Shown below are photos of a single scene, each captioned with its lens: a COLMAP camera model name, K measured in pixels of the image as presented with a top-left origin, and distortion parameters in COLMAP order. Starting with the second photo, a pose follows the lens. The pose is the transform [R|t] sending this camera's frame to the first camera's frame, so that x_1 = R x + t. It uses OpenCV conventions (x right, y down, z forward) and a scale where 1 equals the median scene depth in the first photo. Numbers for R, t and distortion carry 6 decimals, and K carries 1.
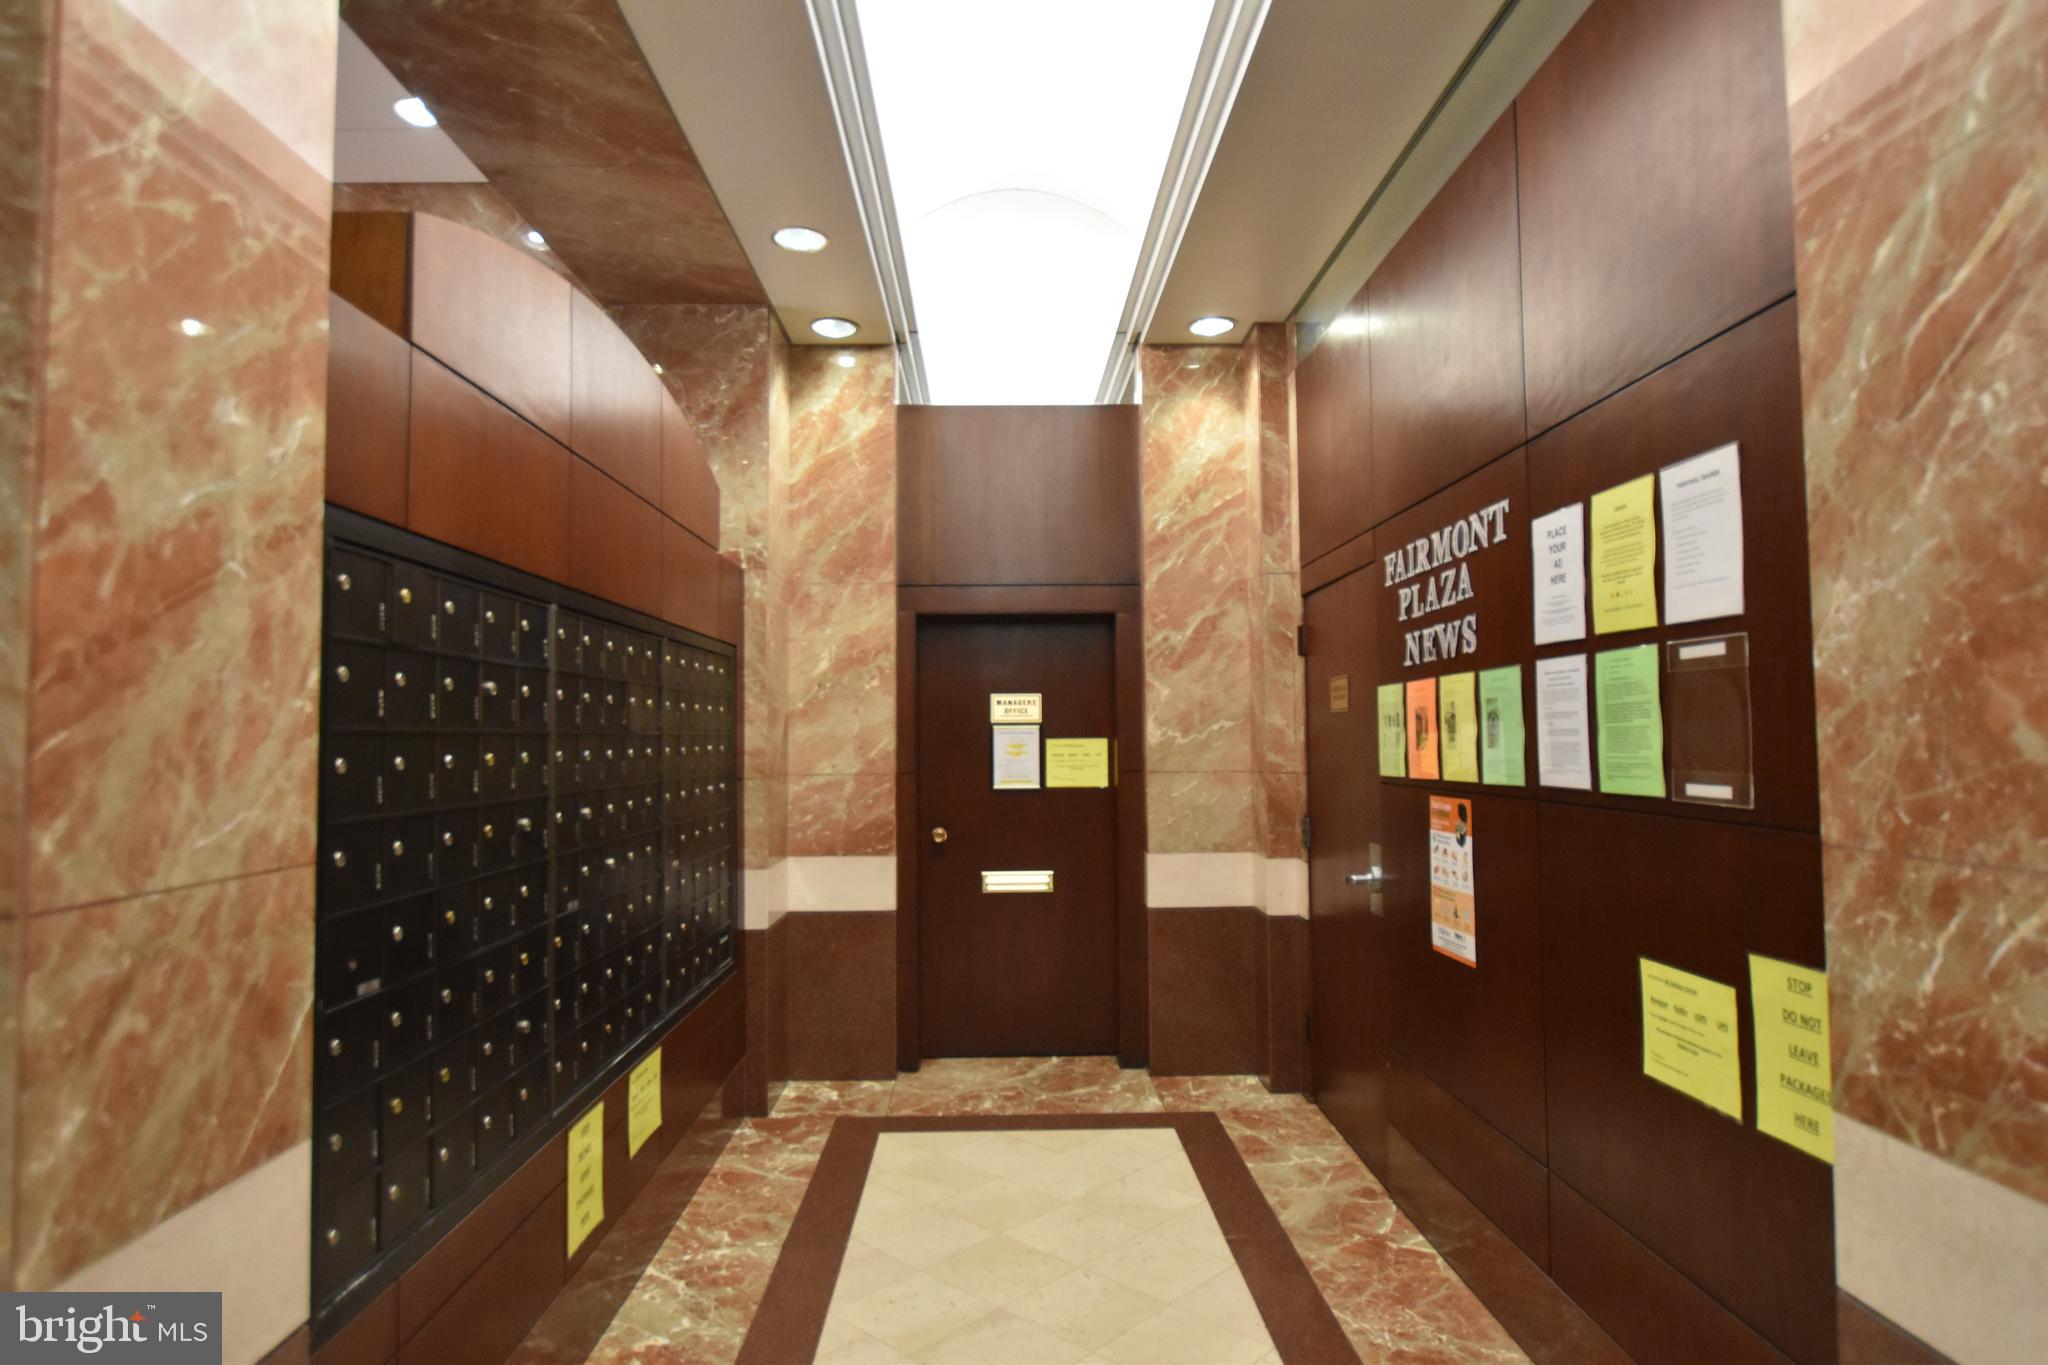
lens RADIAL K [[1128.7, 0, 1024.0], [0, 1128.7, 682.5], [0, 0, 1]] dist [-0.000958, -0.000426]
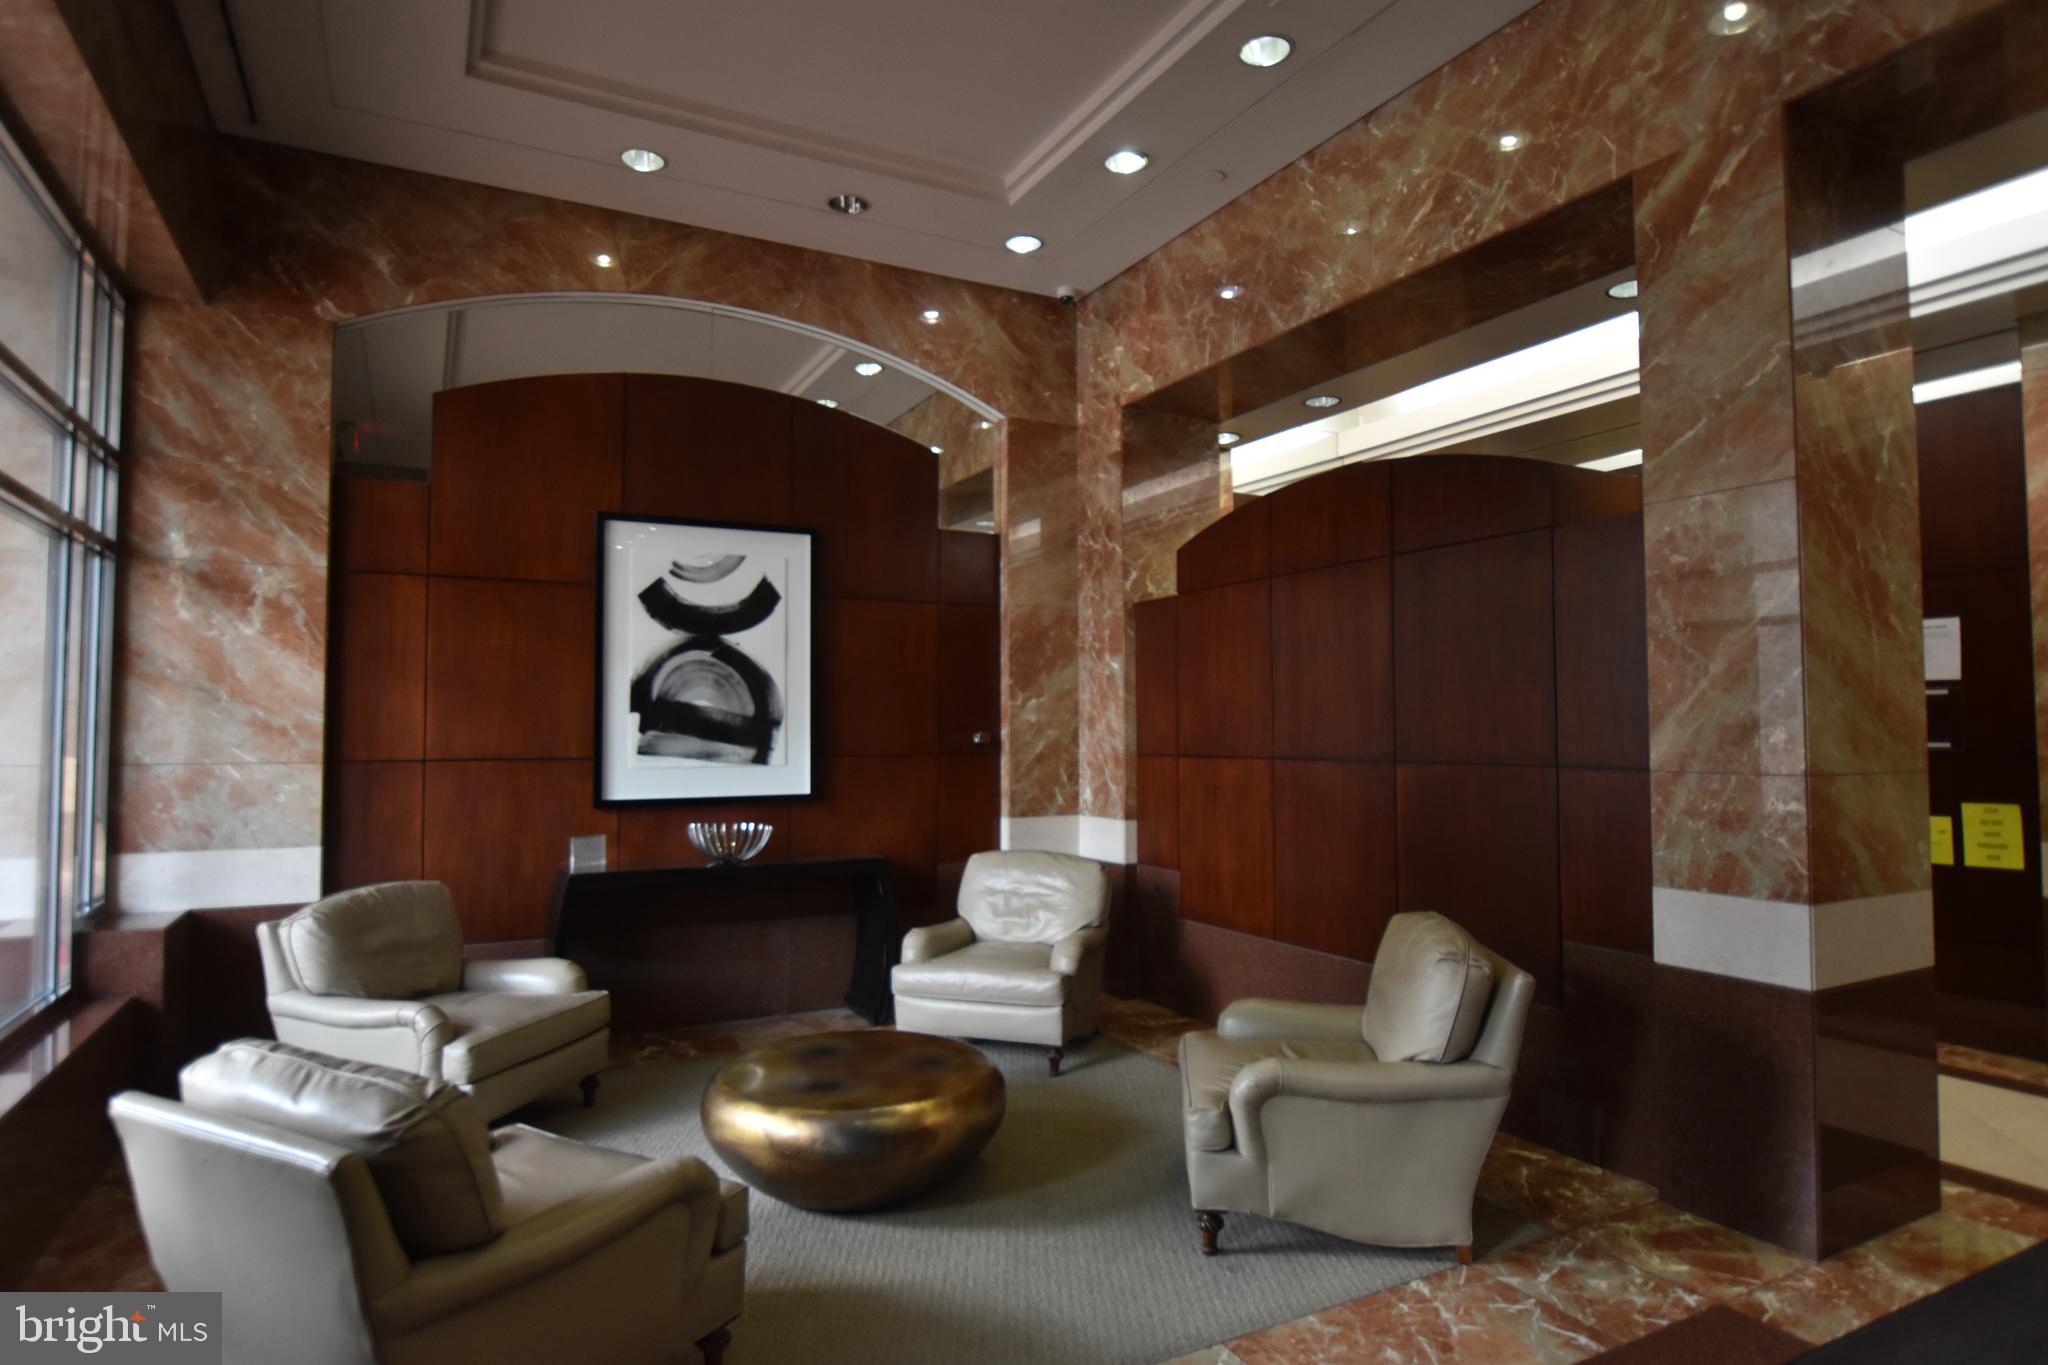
lens RADIAL K [[1128.7, 0, 1024.0], [0, 1128.7, 682.5], [0, 0, 1]] dist [-0.000958, -0.000426]
pose [[0.891830, 0.027667, 0.451525, -1.121591], [-0.028757, 0.999577, -0.004449, 0.010325], [-0.451456, -0.009017, 0.892248, -0.179036]]
